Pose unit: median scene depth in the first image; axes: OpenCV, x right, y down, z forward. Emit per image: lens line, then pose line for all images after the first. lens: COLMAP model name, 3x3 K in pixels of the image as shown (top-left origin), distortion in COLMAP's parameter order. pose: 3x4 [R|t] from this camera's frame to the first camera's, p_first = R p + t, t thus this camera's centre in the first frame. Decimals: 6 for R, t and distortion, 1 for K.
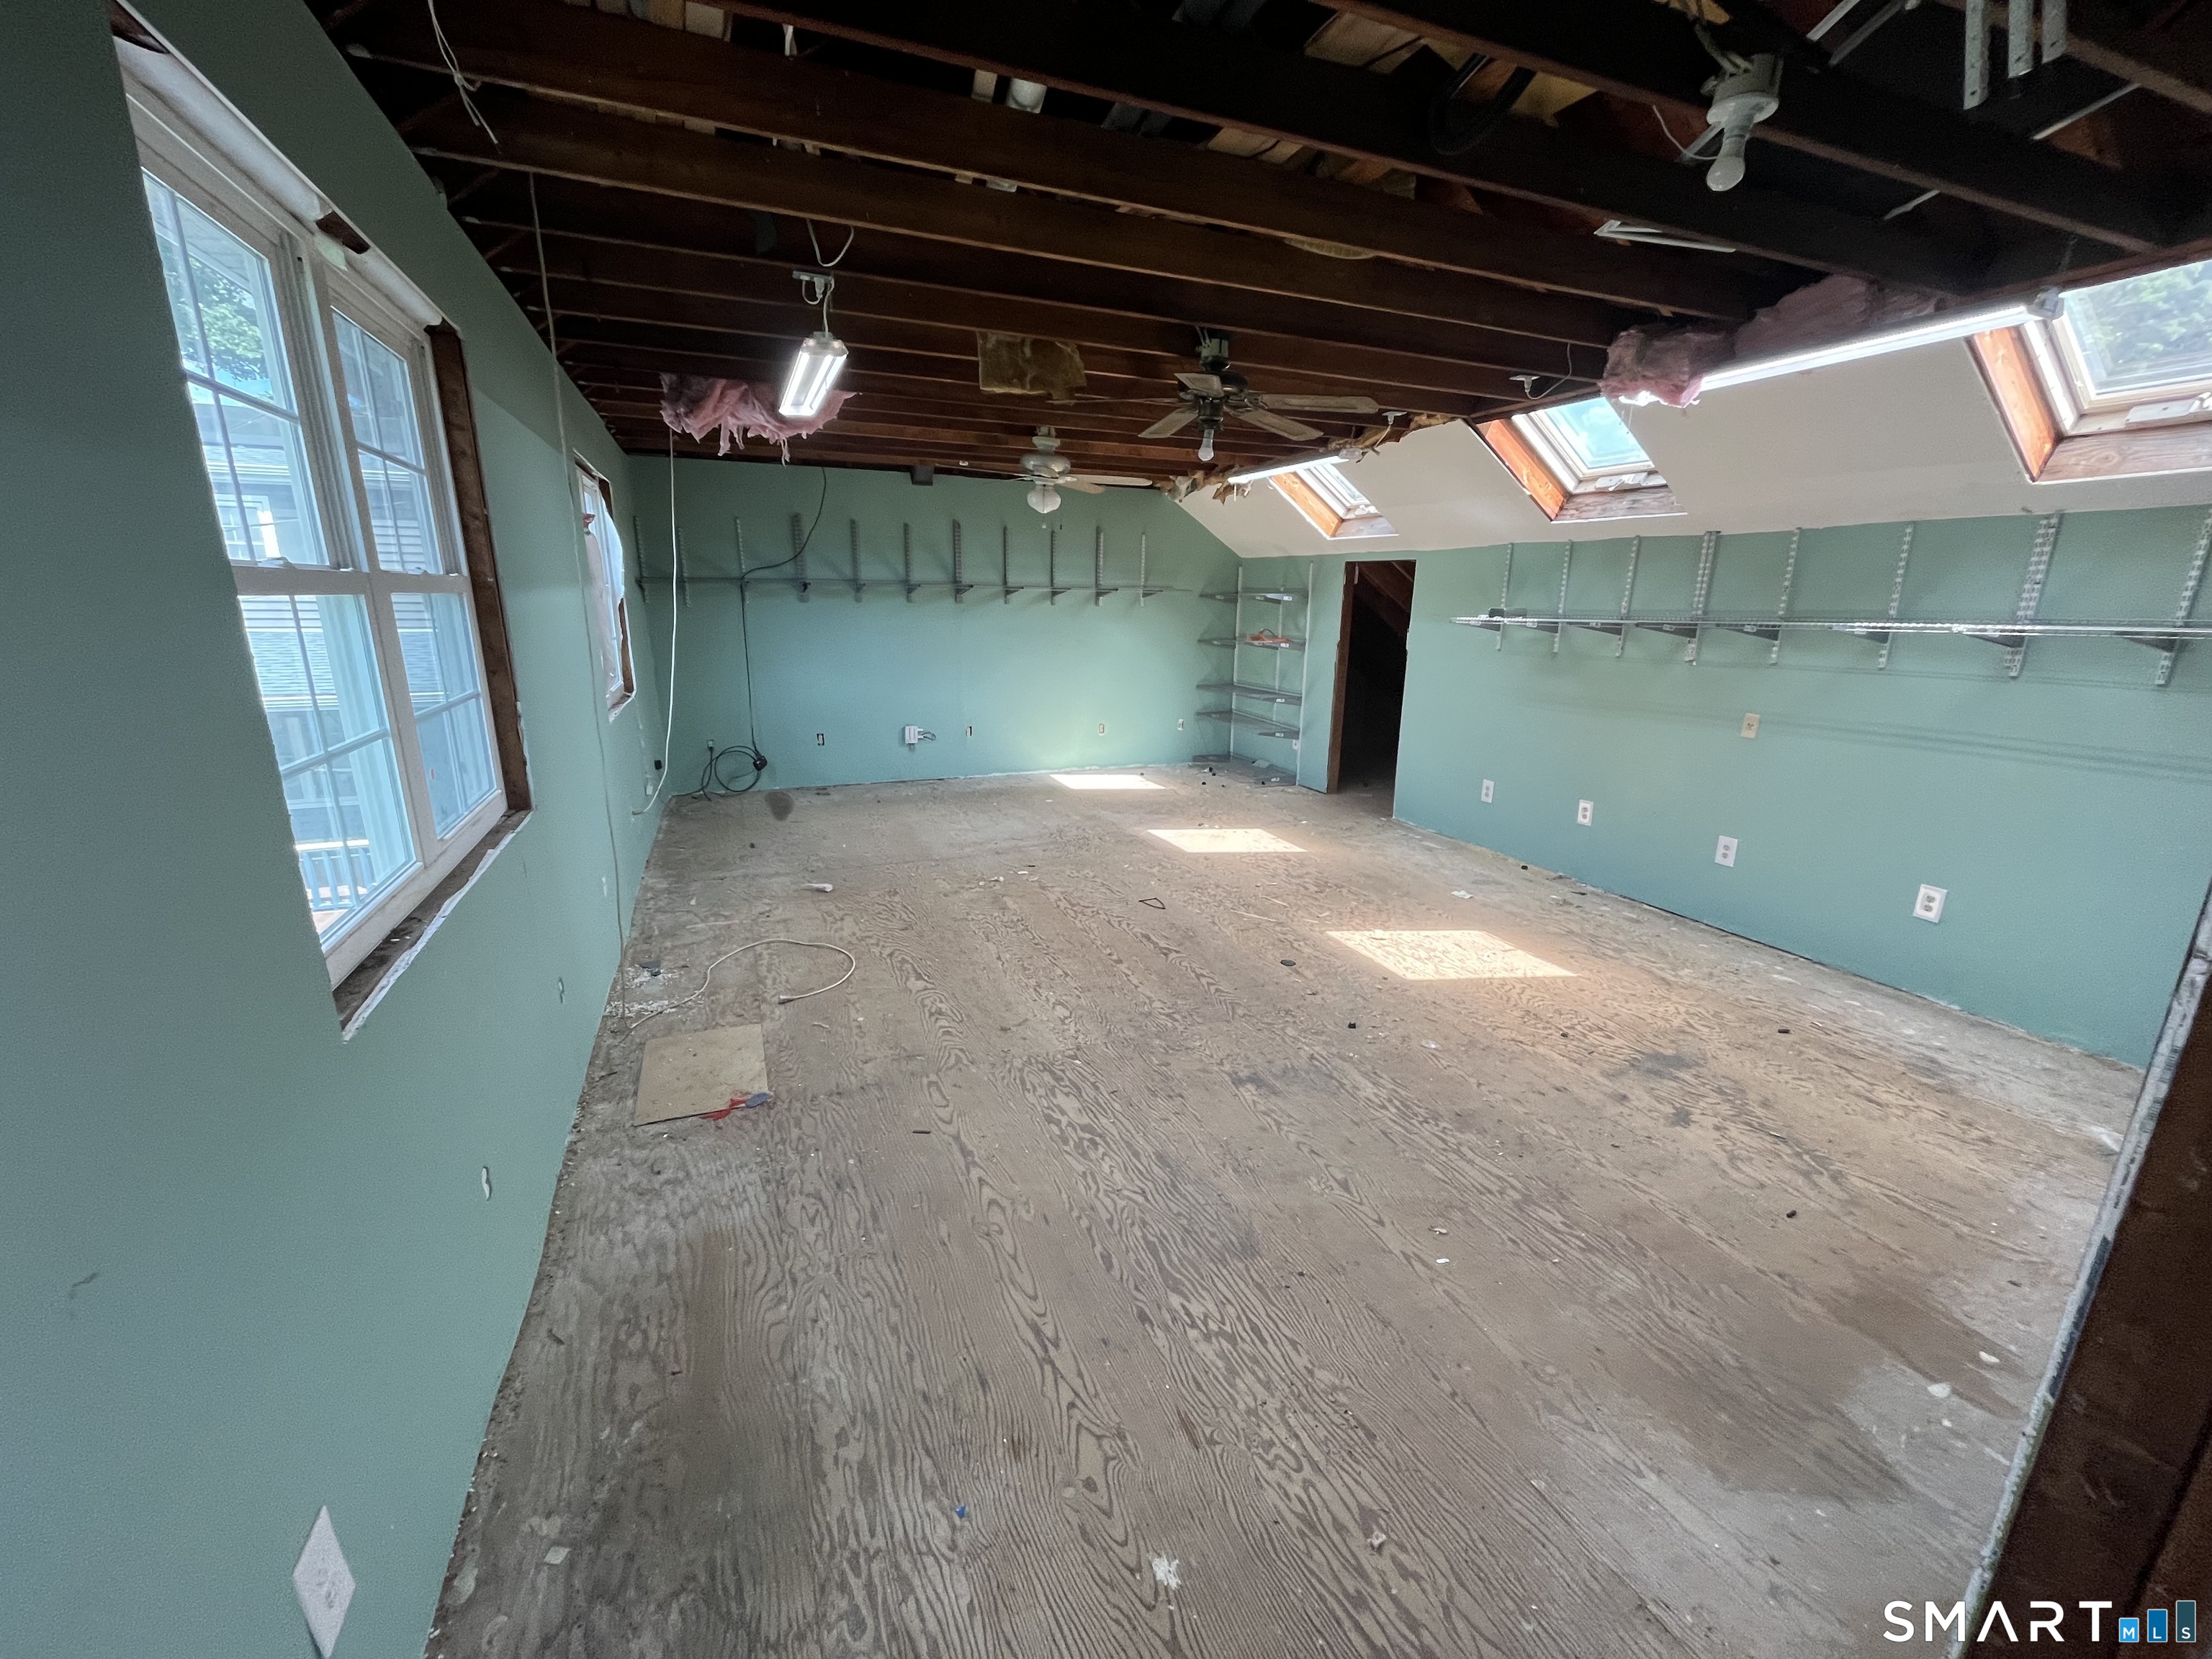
lens RADIAL K [[887.4, 0, 1098.3], [0, 887.4, 836.2], [0, 0, 1]] dist [-0.005559, 0.000128]
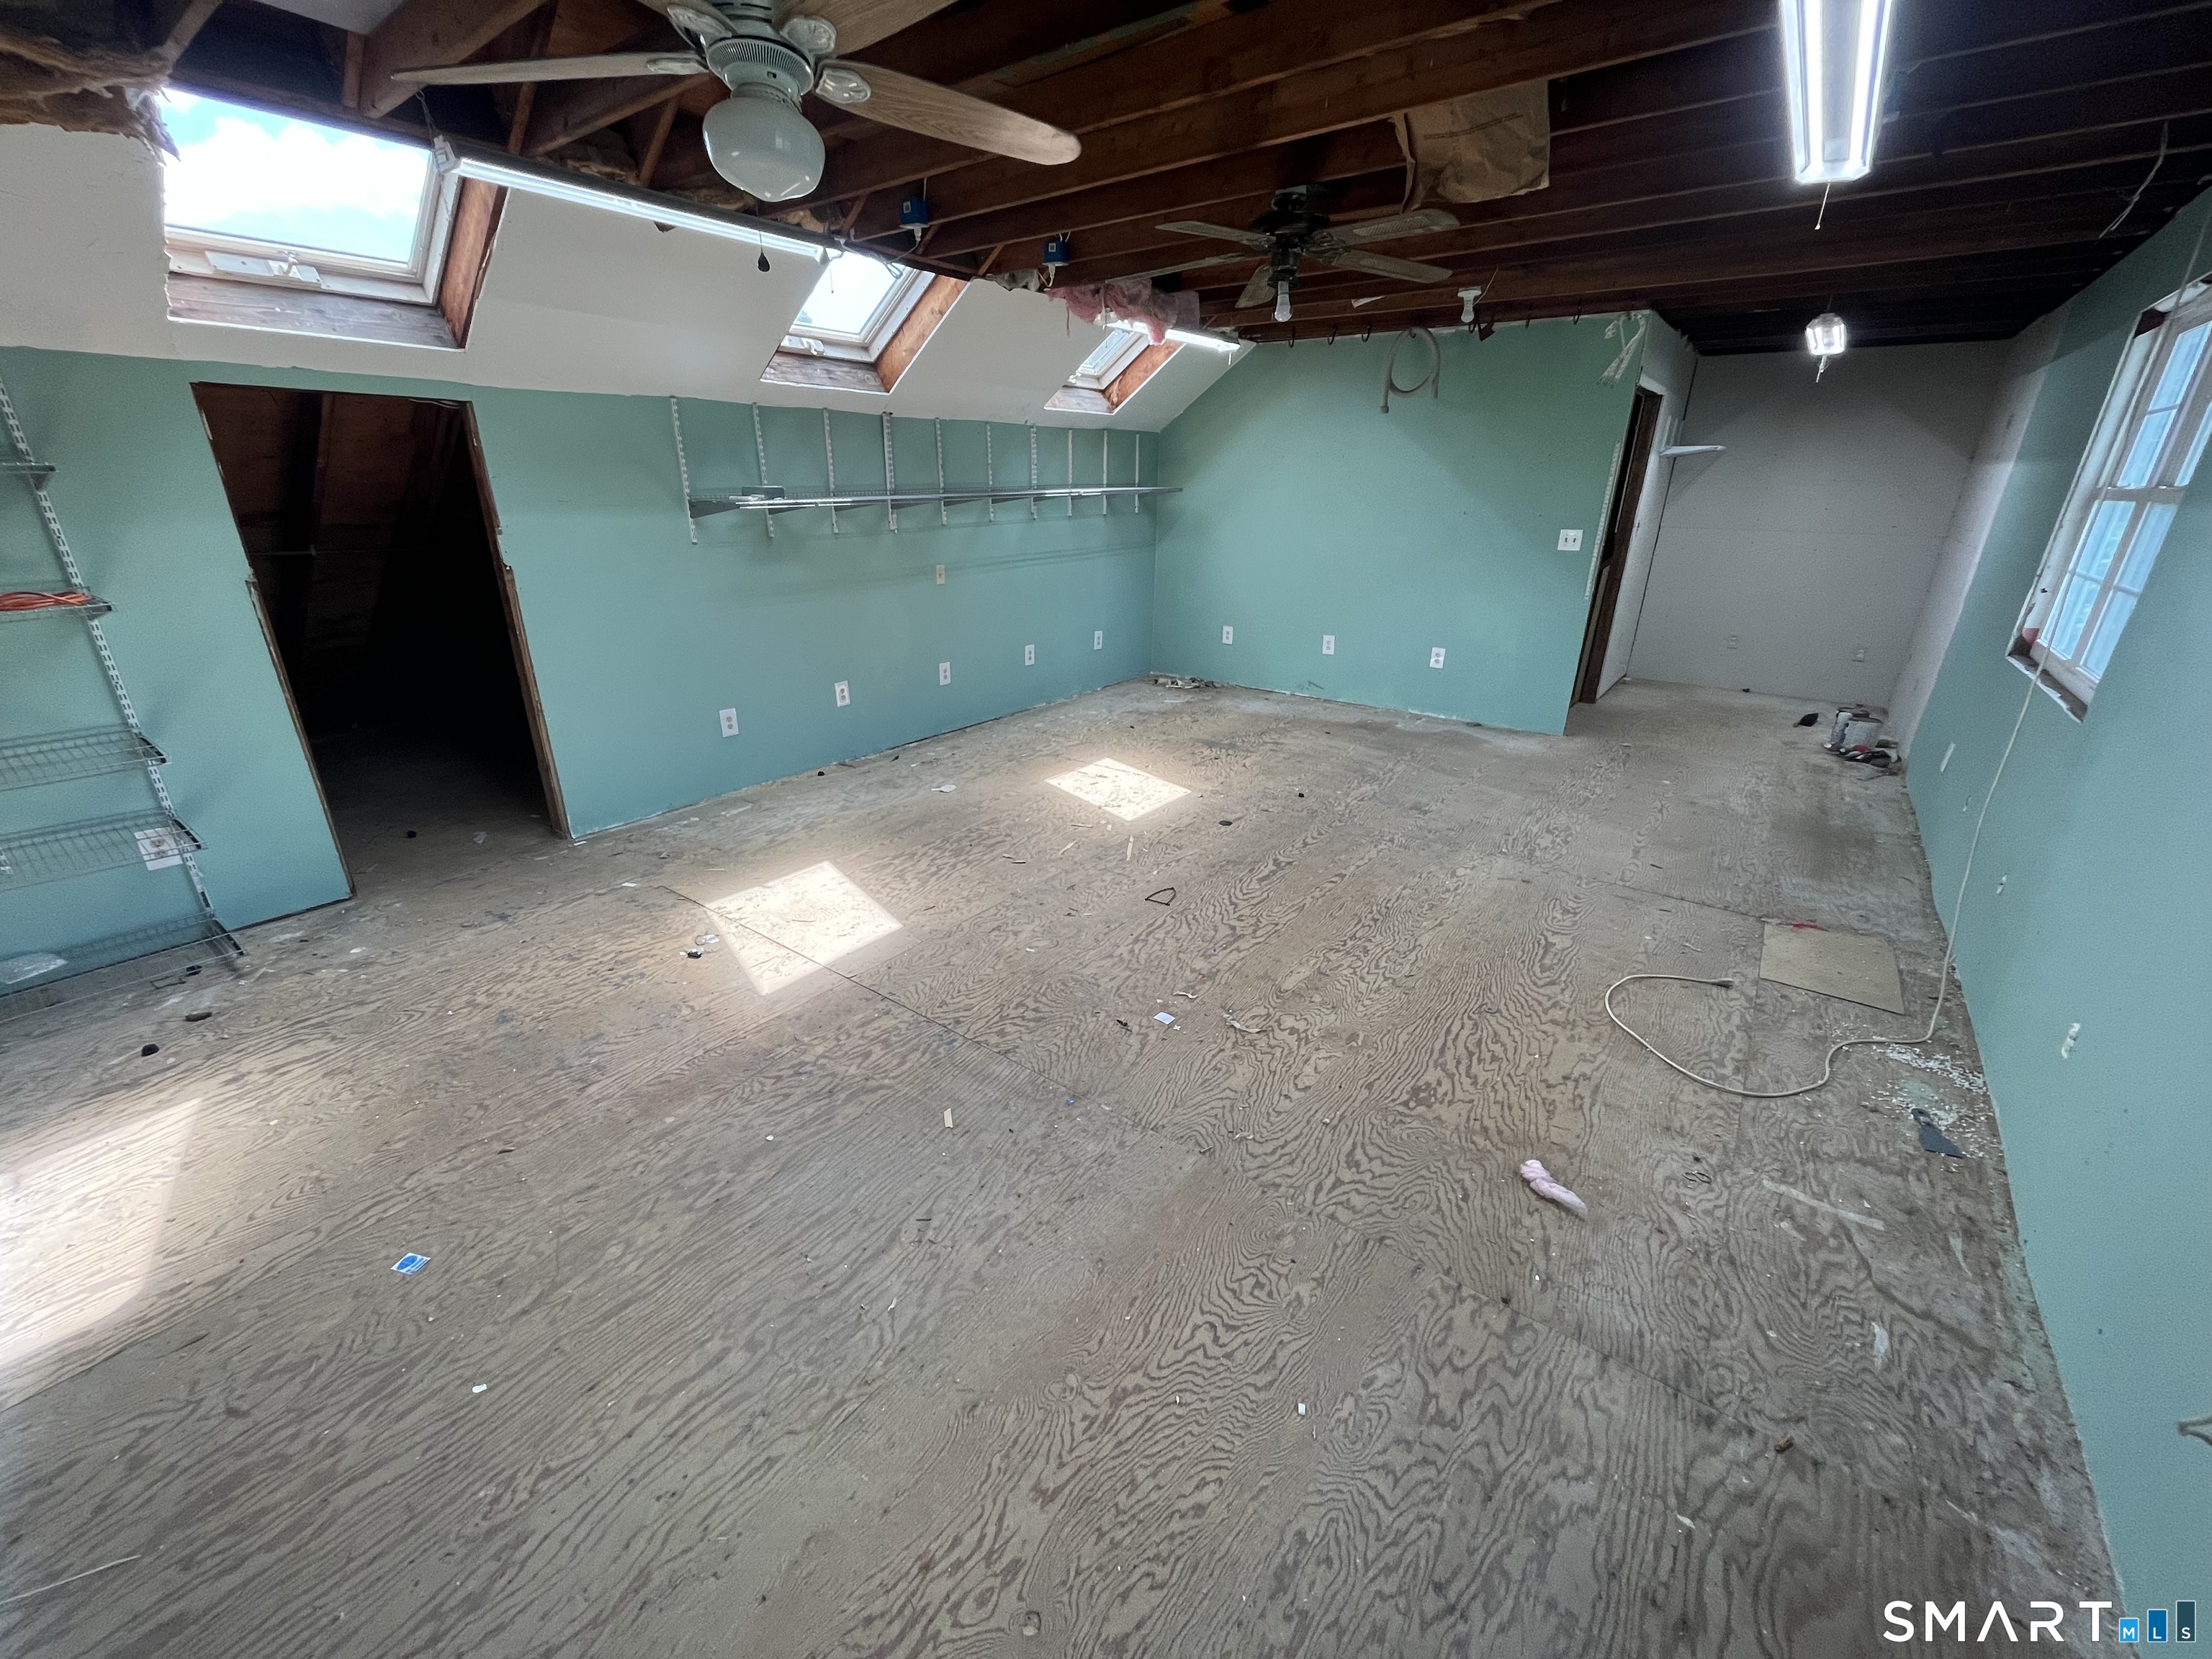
lens RADIAL K [[887.4, 0, 1098.3], [0, 887.4, 836.2], [0, 0, 1]] dist [-0.005559, 0.000128]
pose [[-0.505654, -0.341154, 0.792419, -0.557893], [0.209396, 0.842500, 0.496334, -0.404094], [-0.836939, 0.416903, -0.354577, 1.442473]]
